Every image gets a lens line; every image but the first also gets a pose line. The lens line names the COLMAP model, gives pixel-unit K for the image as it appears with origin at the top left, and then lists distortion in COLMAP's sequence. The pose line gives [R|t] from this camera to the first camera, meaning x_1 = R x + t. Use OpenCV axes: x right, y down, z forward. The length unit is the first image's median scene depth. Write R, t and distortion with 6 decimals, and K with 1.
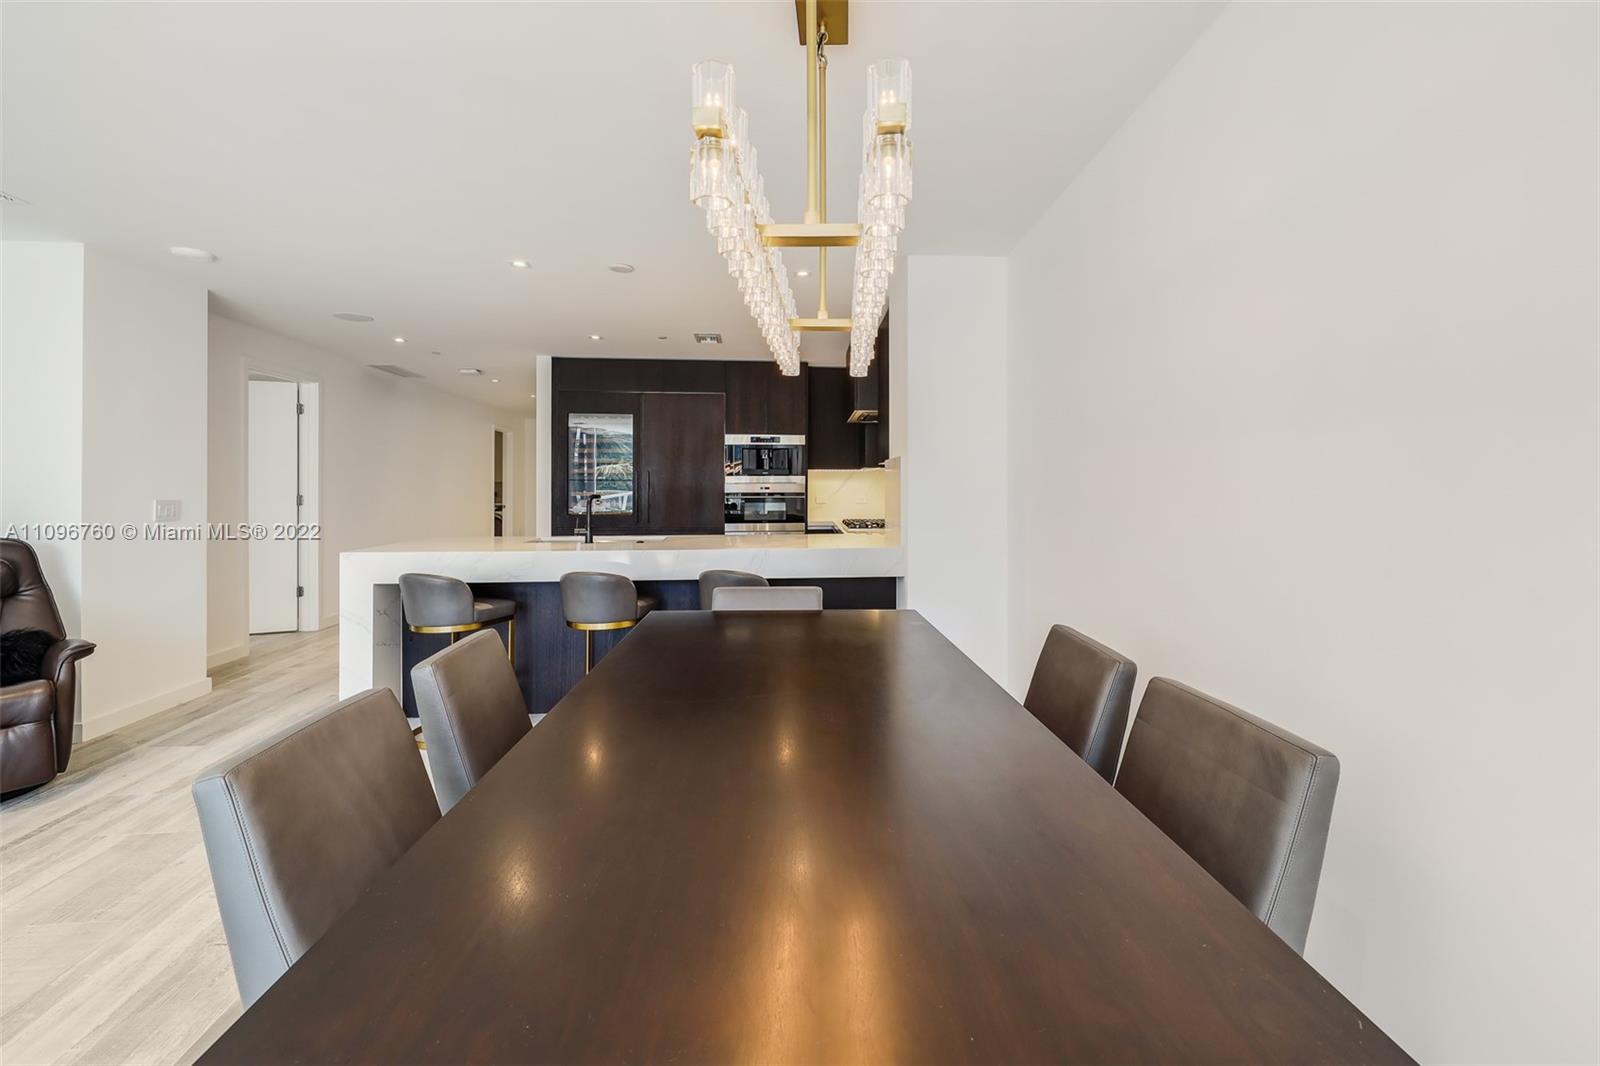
lens RADIAL K [[685.0, 0, 810.5], [0, 685.0, 491.5], [0, 0, 1]] dist [0.000323, 0.001157]
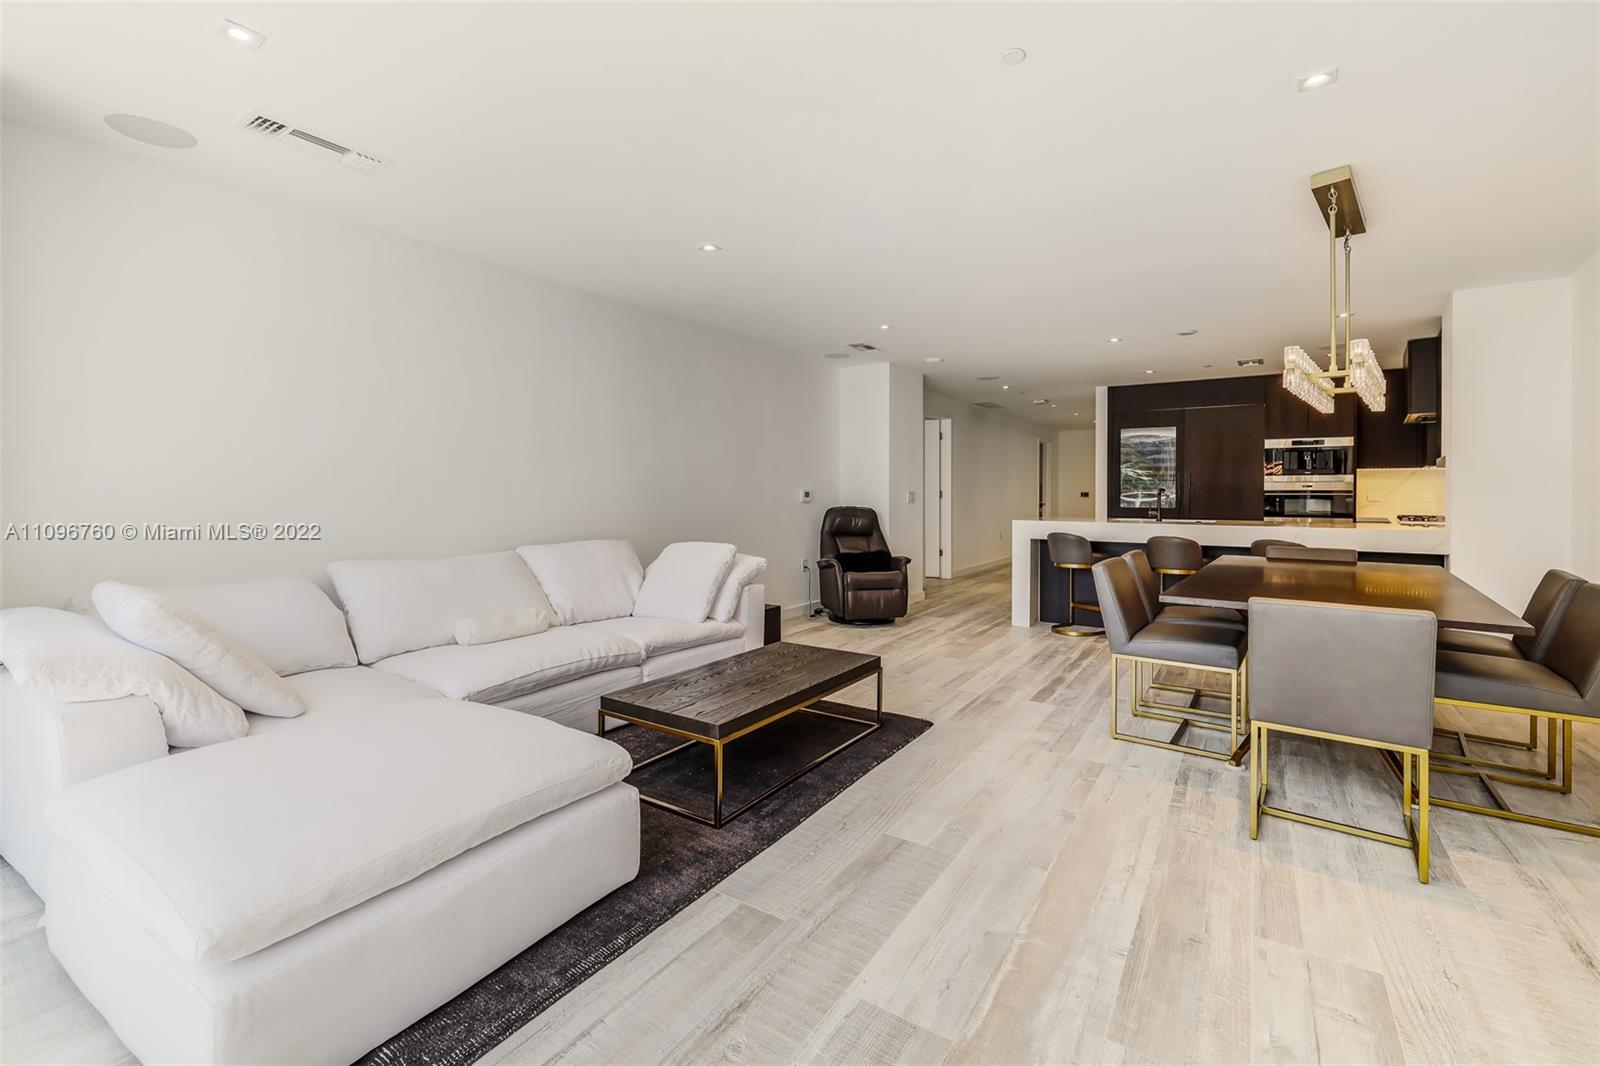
lens RADIAL K [[685.0, 0, 796.8], [0, 685.0, 500.5], [0, 0, 1]] dist [0.000323, 0.001157]
pose [[0.763535, 0.011045, -0.645672, 0.021468], [-0.006380, 0.999934, 0.009560, 0.014031], [0.645735, -0.003180, 0.763555, -0.417428]]
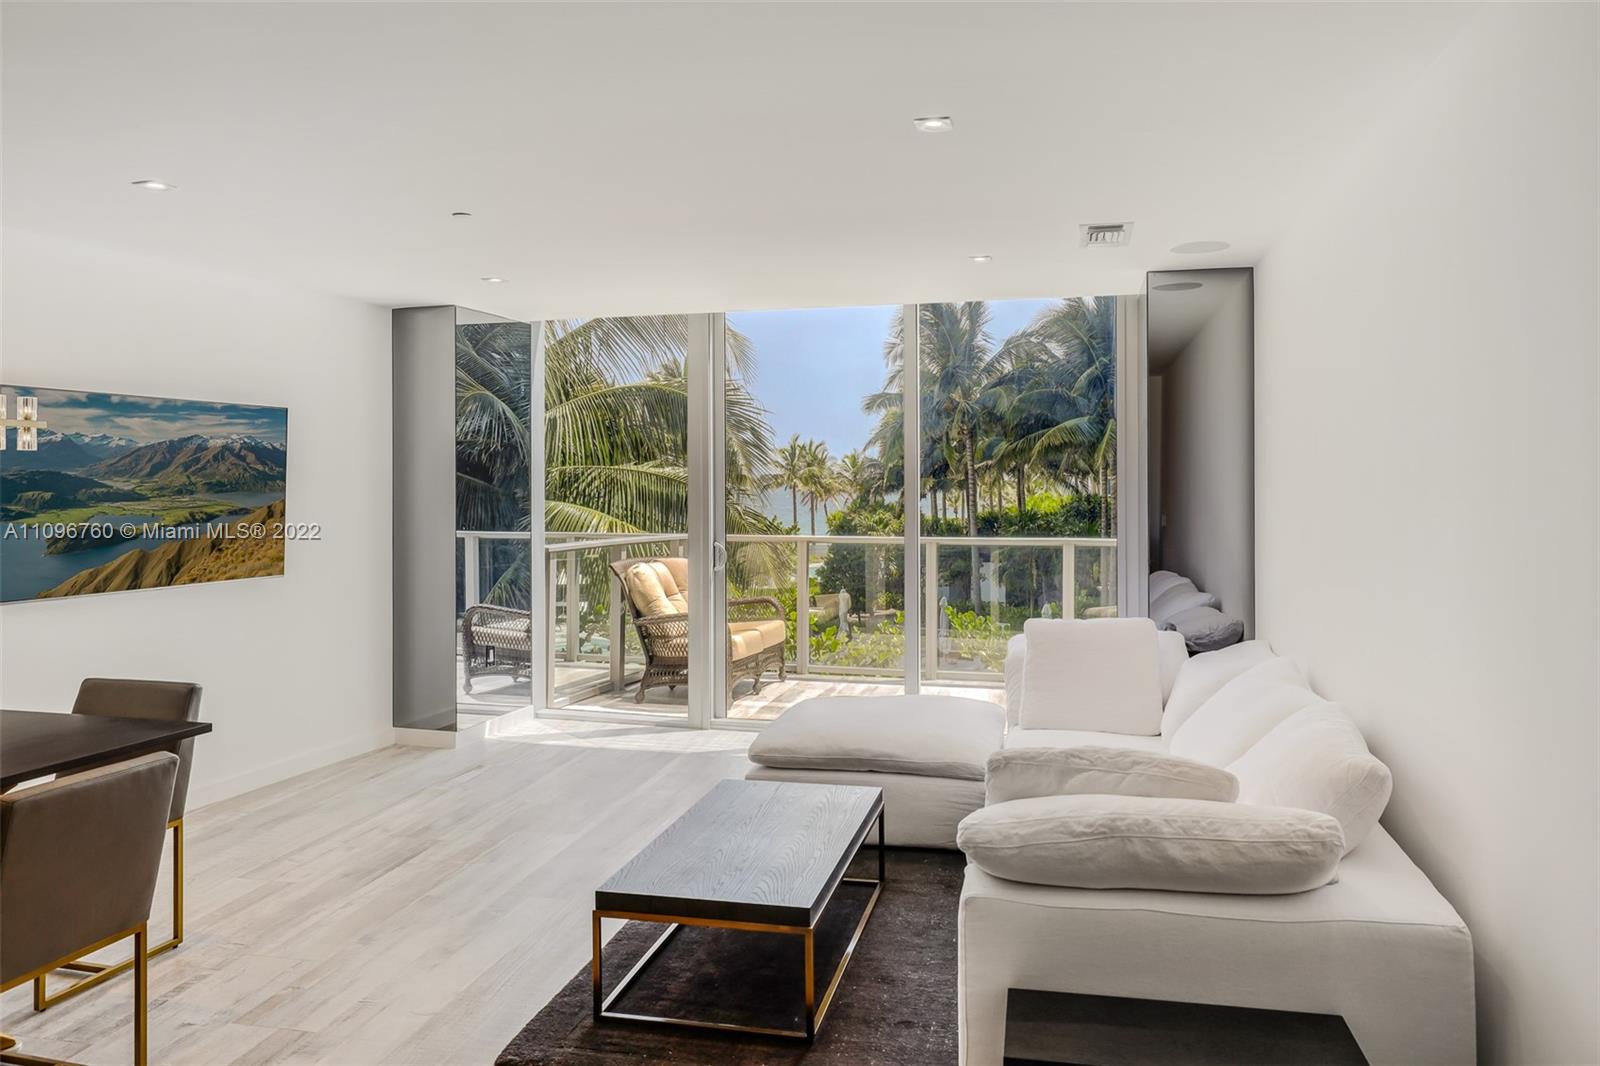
lens RADIAL K [[1177.2, 0, 799.8], [0, 1177.2, 482.0], [0, 0, 1]] dist [0.023675, -0.013953]
pose [[-0.944513, -0.001386, 0.328471, -0.557880], [0.001069, 0.999973, 0.007294, -0.045246], [-0.328472, 0.007240, -0.944486, 0.542569]]
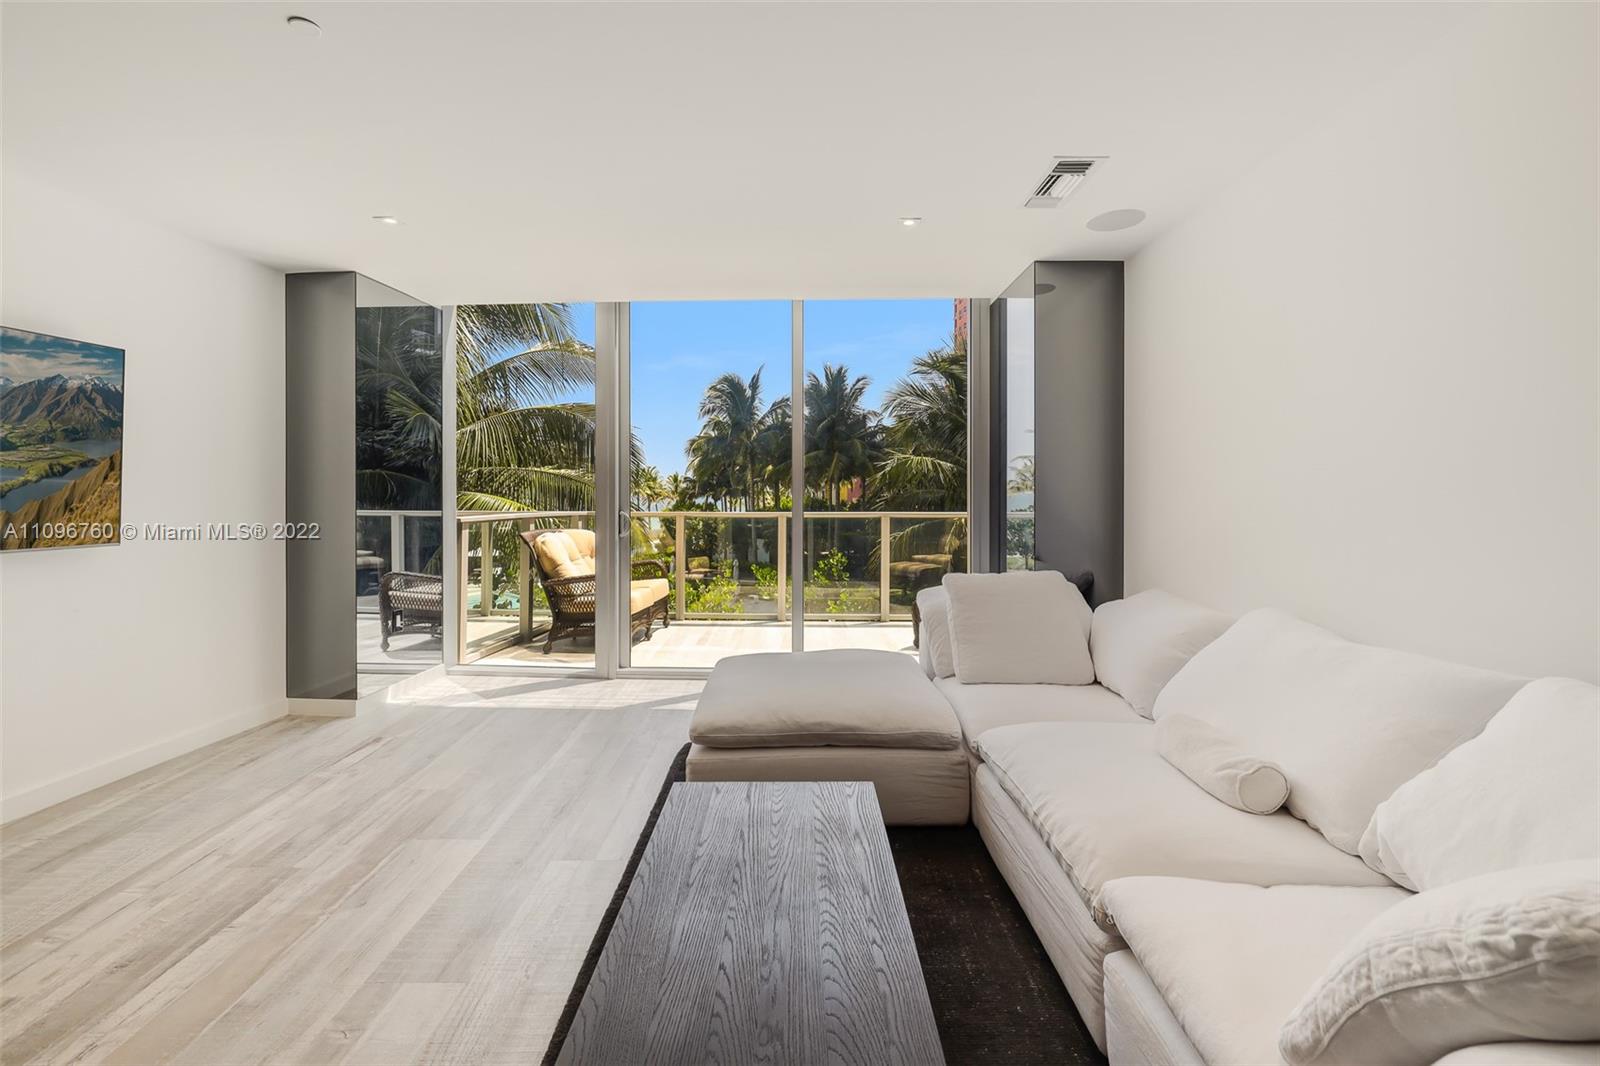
lens RADIAL K [[685.0, 0, 795.6], [0, 685.0, 498.9], [0, 0, 1]] dist [0.000323, 0.001157]
pose [[-0.994031, -0.004887, 0.108985, -0.367374], [-0.003207, 0.999873, 0.015583, -0.002561], [-0.109048, 0.015140, -0.993921, 0.194184]]
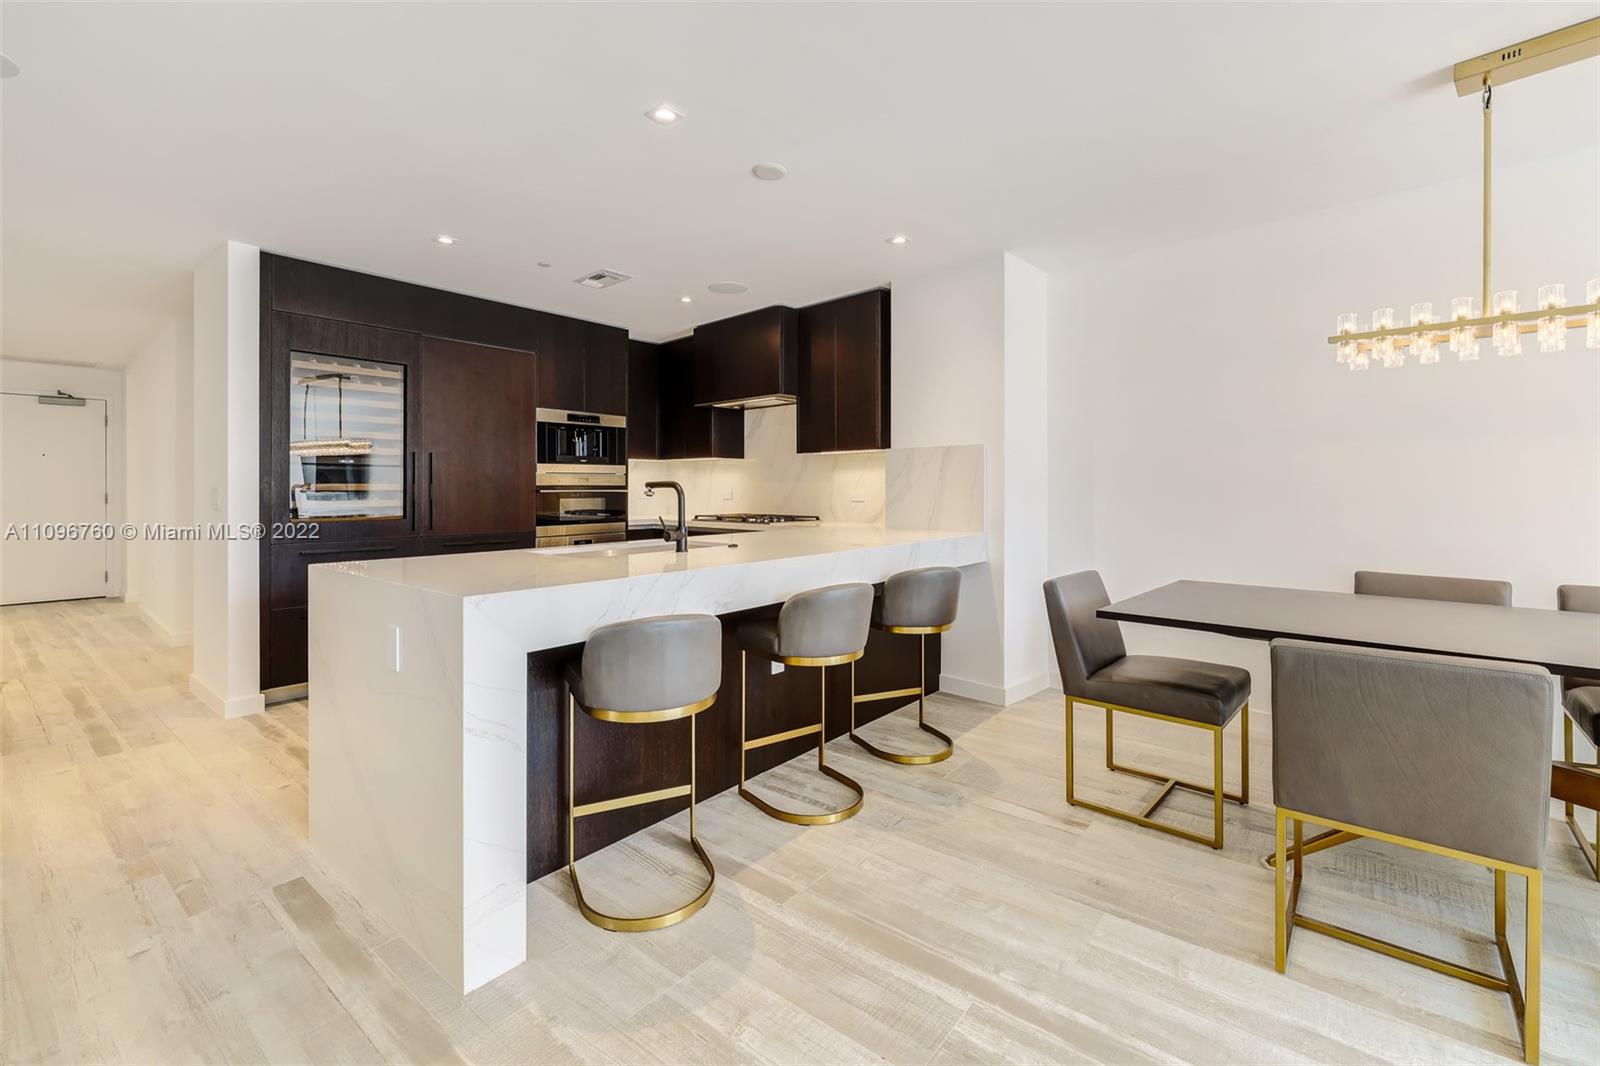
lens RADIAL K [[685.0, 0, 799.8], [0, 685.0, 489.1], [0, 0, 1]] dist [0.000323, 0.001157]
pose [[0.710632, -0.001114, 0.703563, -0.489064], [0.004231, 0.999987, -0.002689, 0.009884], [-0.703551, 0.004888, 0.710628, 0.287292]]
